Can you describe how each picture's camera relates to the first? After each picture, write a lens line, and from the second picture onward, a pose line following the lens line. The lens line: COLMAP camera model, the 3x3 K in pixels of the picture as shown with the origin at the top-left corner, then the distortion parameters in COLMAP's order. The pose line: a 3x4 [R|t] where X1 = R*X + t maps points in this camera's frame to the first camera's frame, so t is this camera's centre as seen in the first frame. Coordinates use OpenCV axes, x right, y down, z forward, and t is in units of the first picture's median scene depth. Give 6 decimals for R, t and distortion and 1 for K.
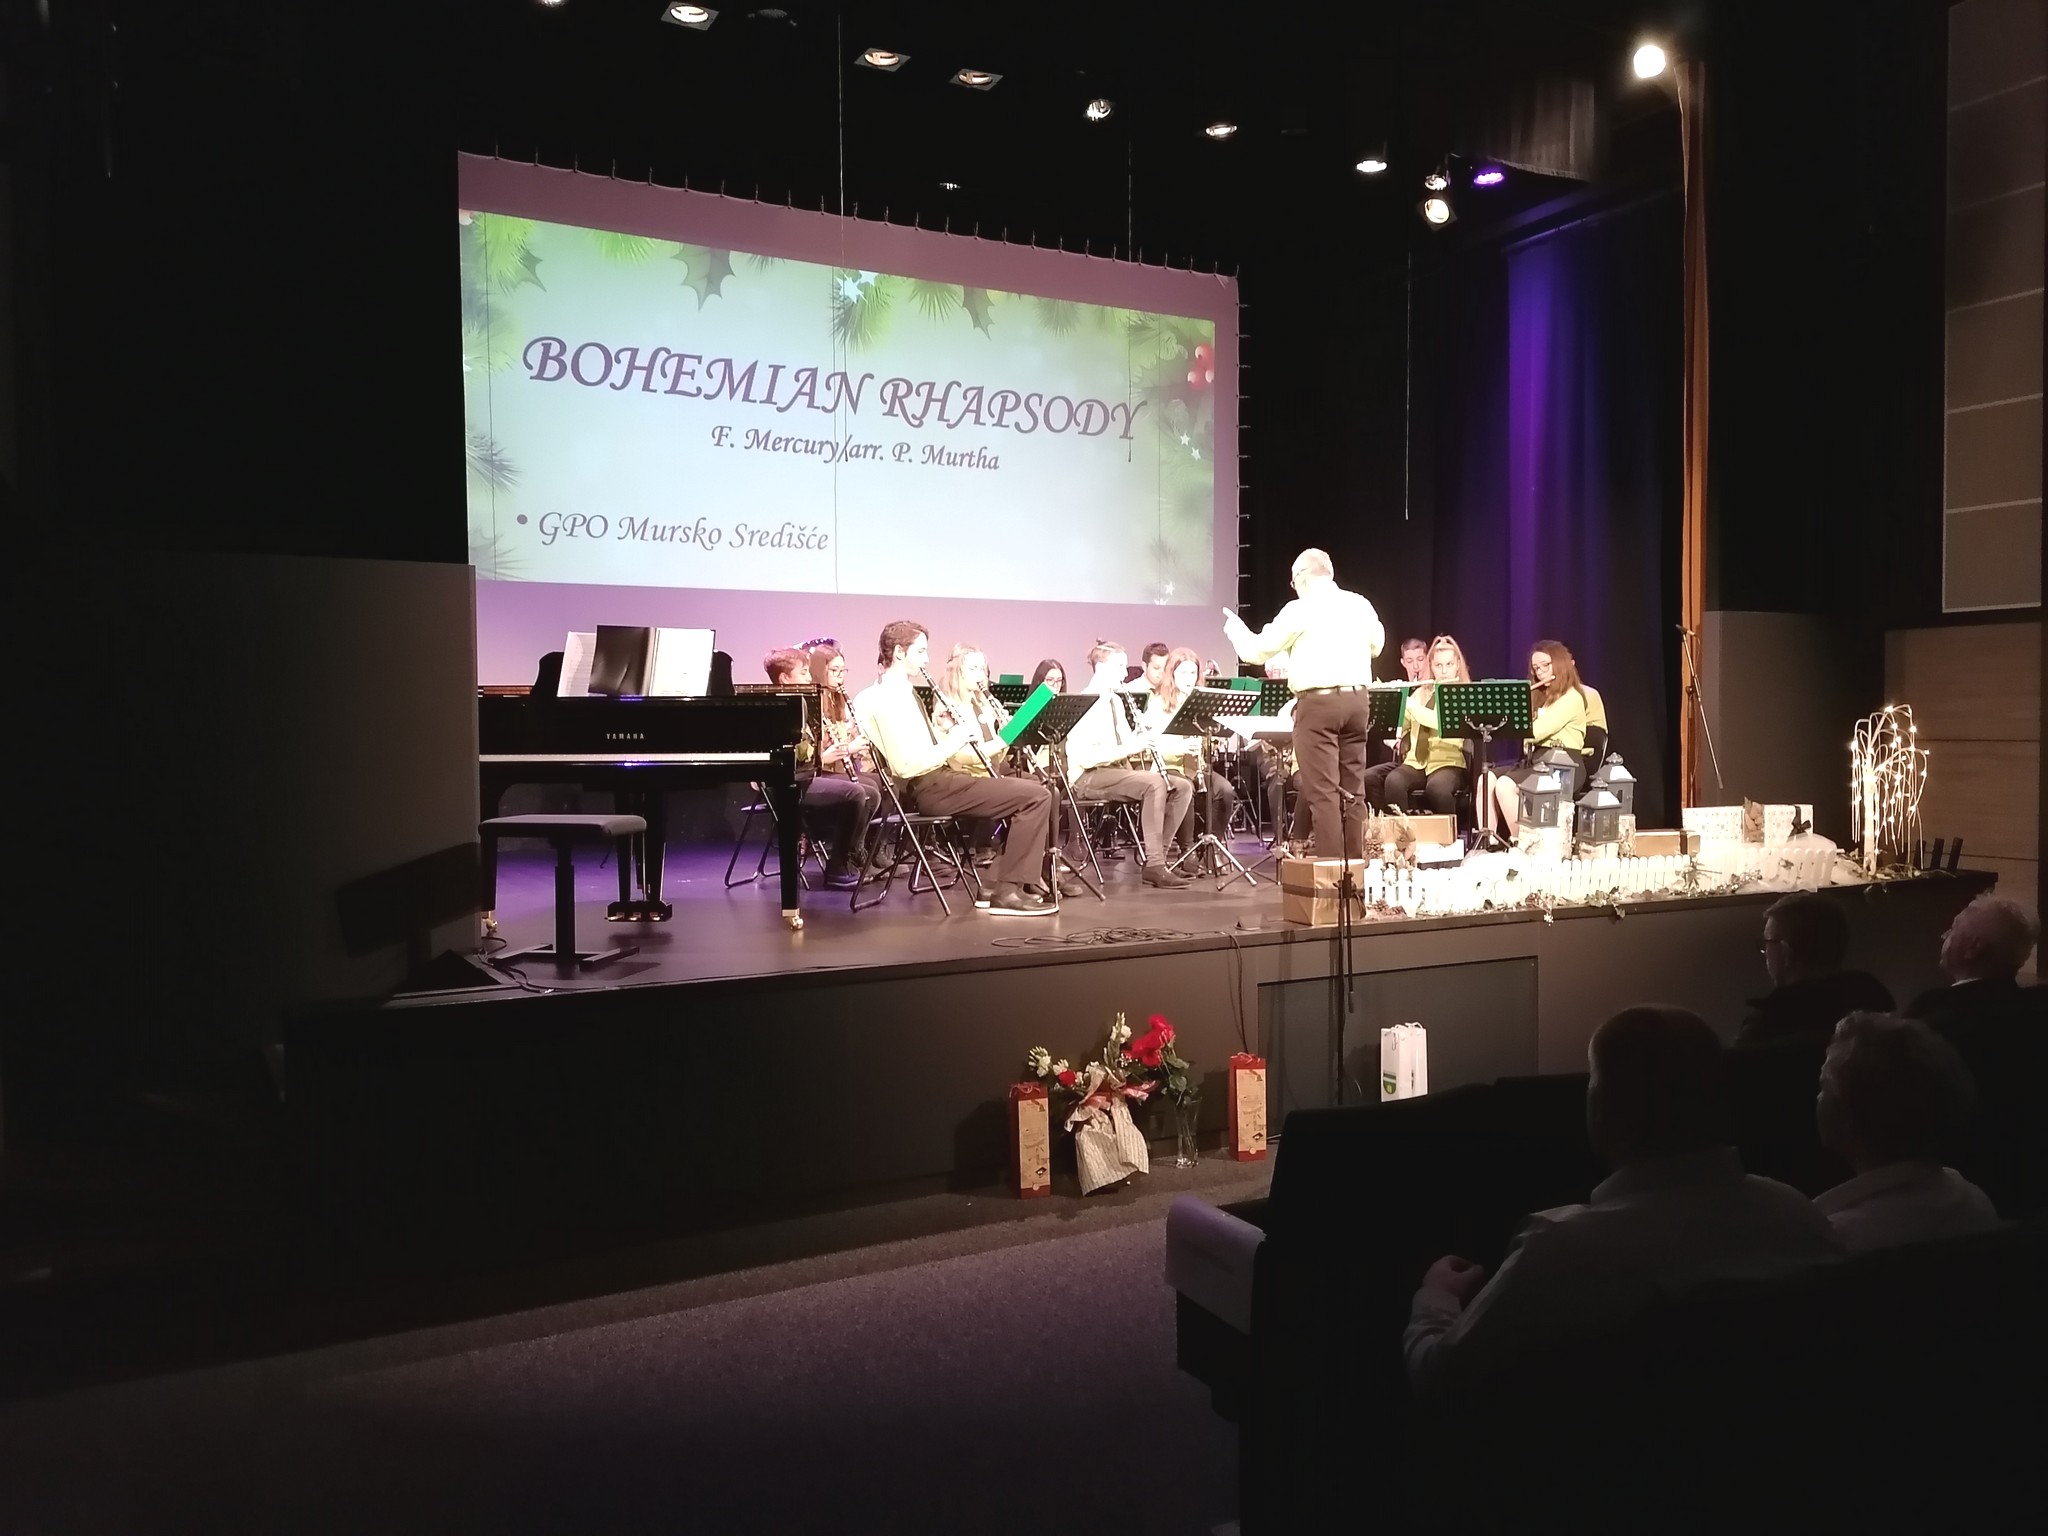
lens RADIAL K [[1530.1, 0, 1027.6], [0, 1530.1, 769.3], [0, 0, 1]] dist [0.123254, -0.159395]
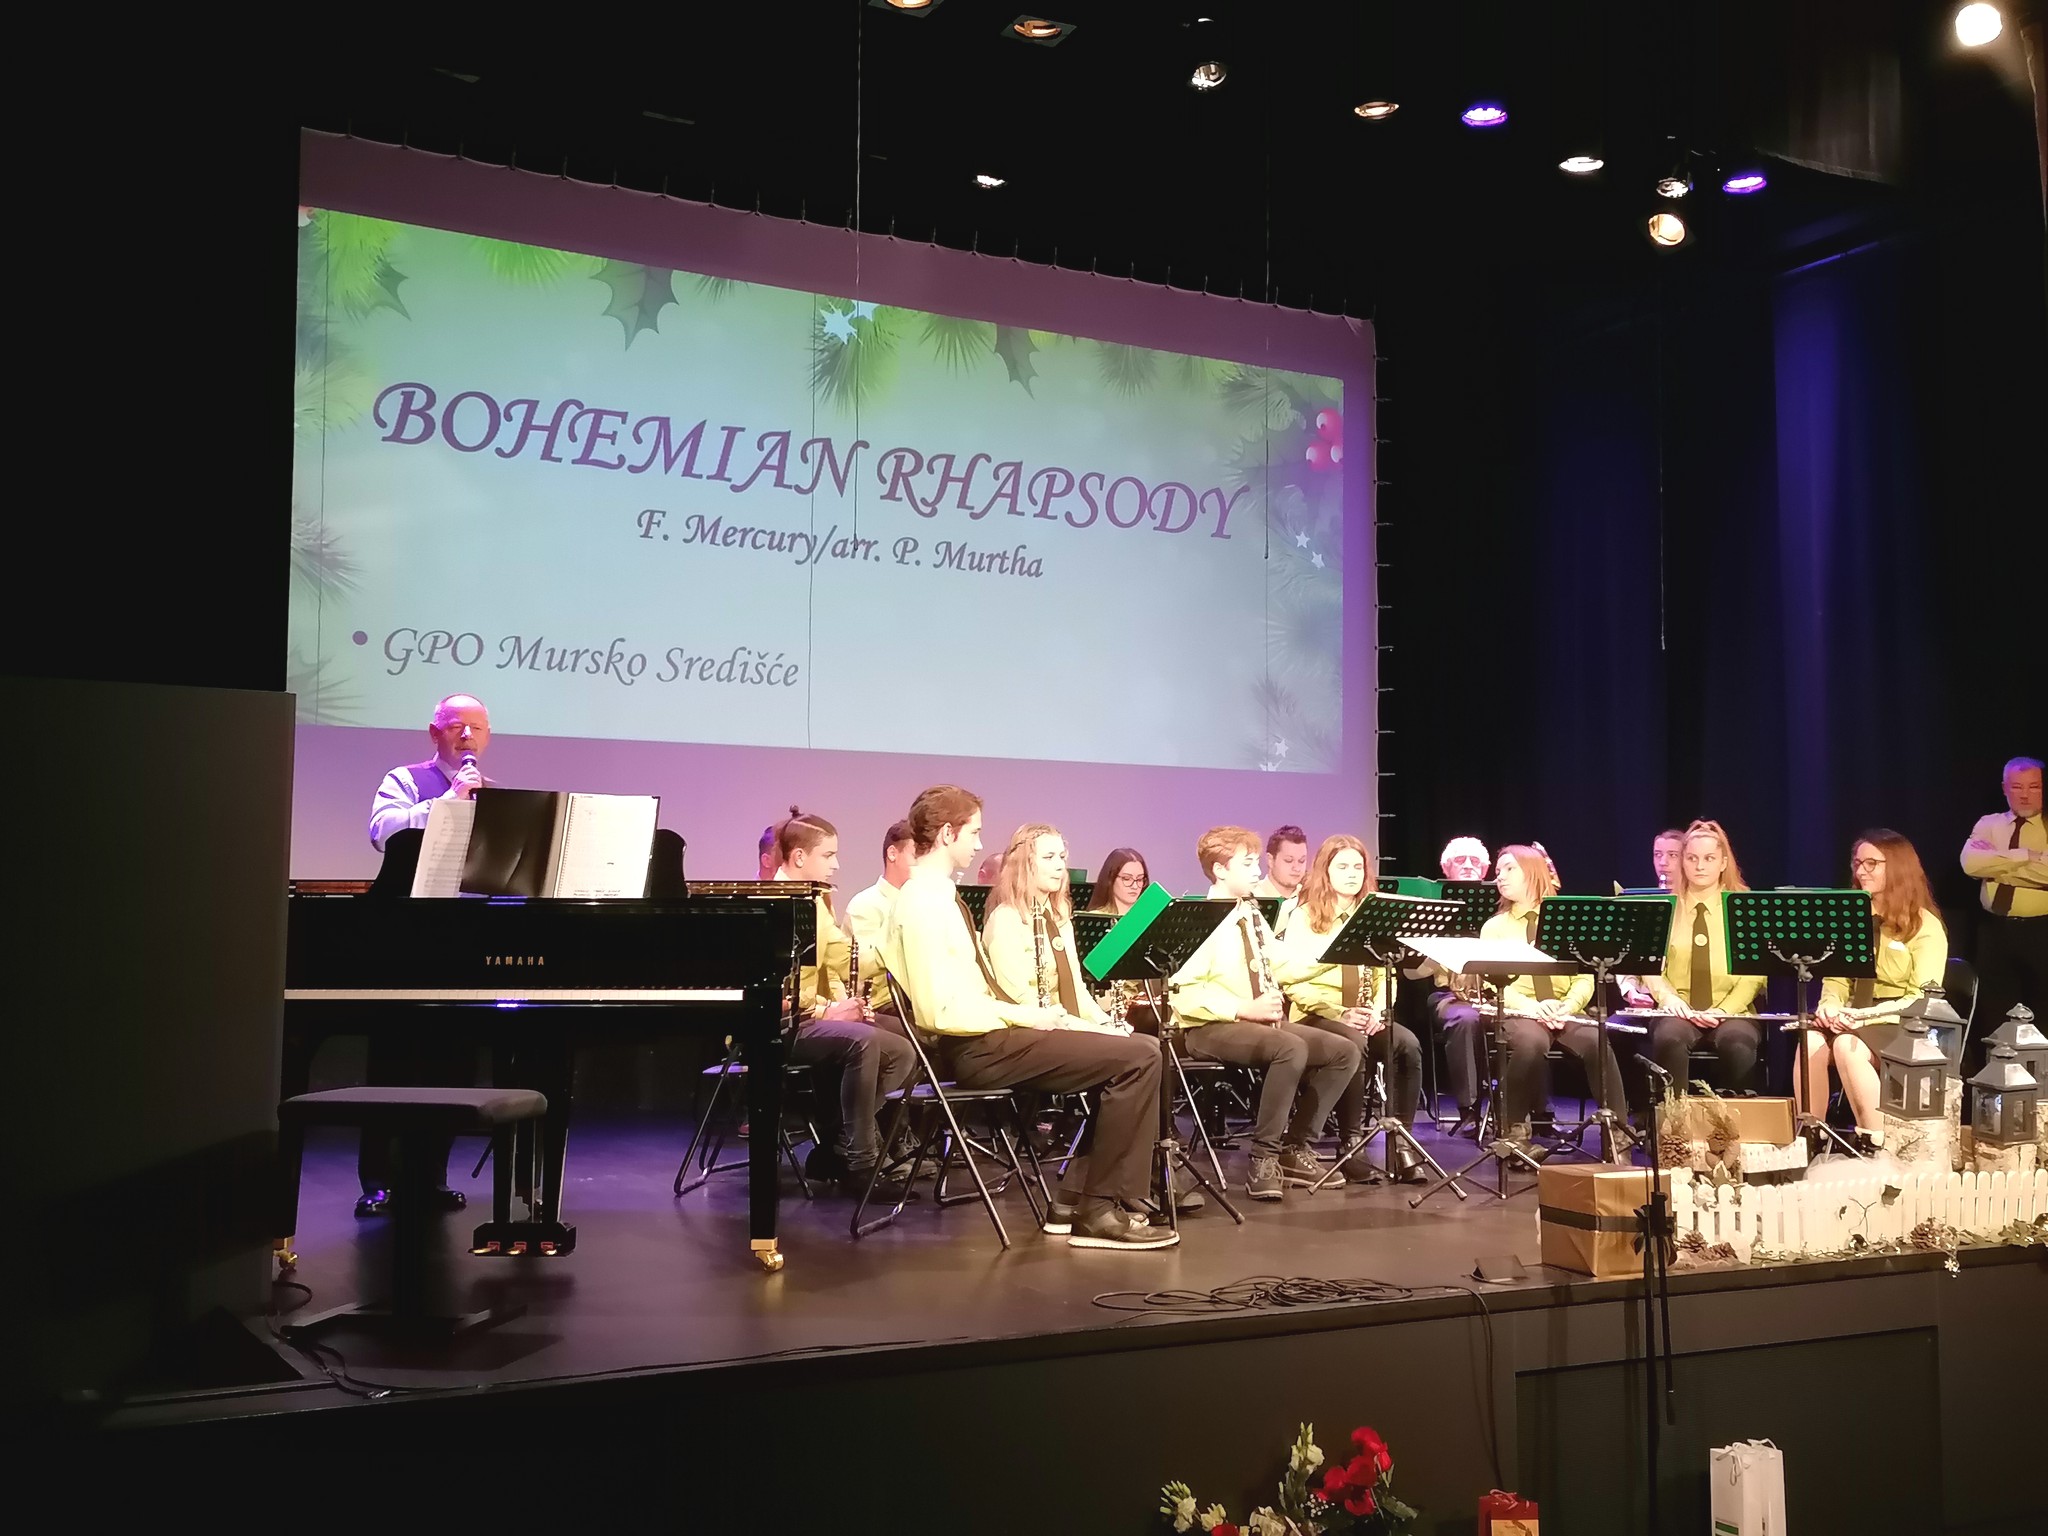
lens RADIAL K [[2079.8, 0, 1040.3], [0, 2079.8, 769.6], [0, 0, 1]] dist [0.075279, -0.014717]
pose [[0.999883, 0.012328, 0.009048, -0.041608], [-0.011266, 0.993949, -0.109266, -0.006234], [-0.010340, 0.109151, 0.993971, 0.102508]]
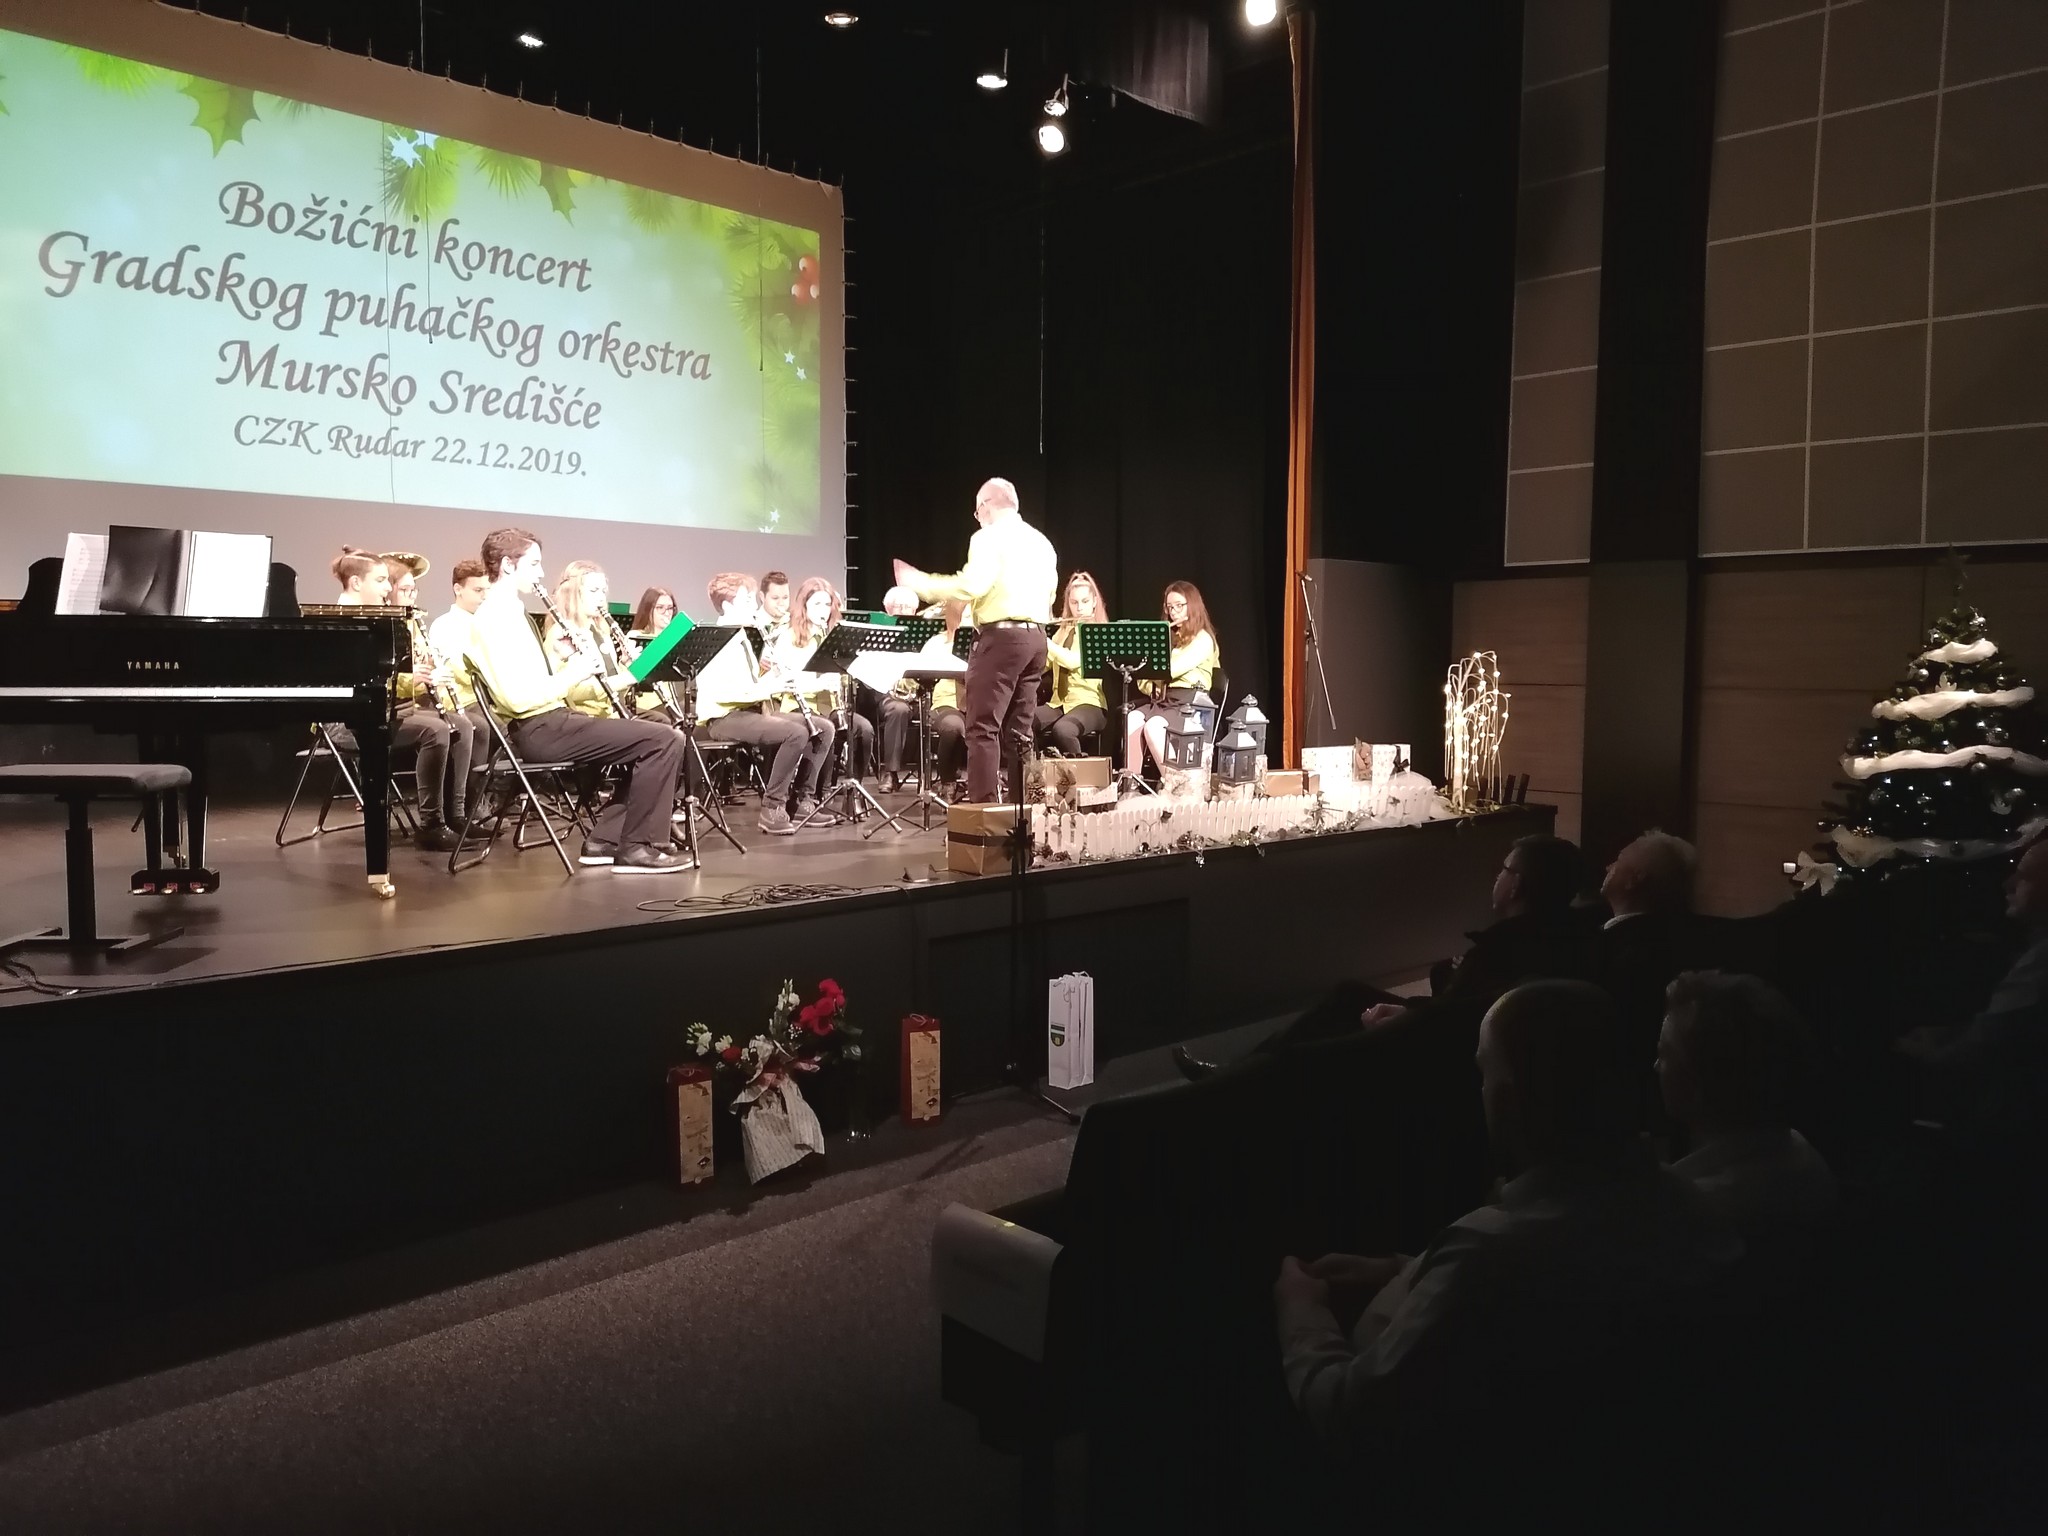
lens RADIAL K [[1530.1, 0, 1027.6], [0, 1530.1, 769.3], [0, 0, 1]] dist [0.123254, -0.159395]
pose [[0.959441, -0.007476, 0.281810, -0.043243], [-0.004072, 0.999176, 0.040372, -0.001692], [-0.281879, -0.039882, 0.958621, 0.070634]]
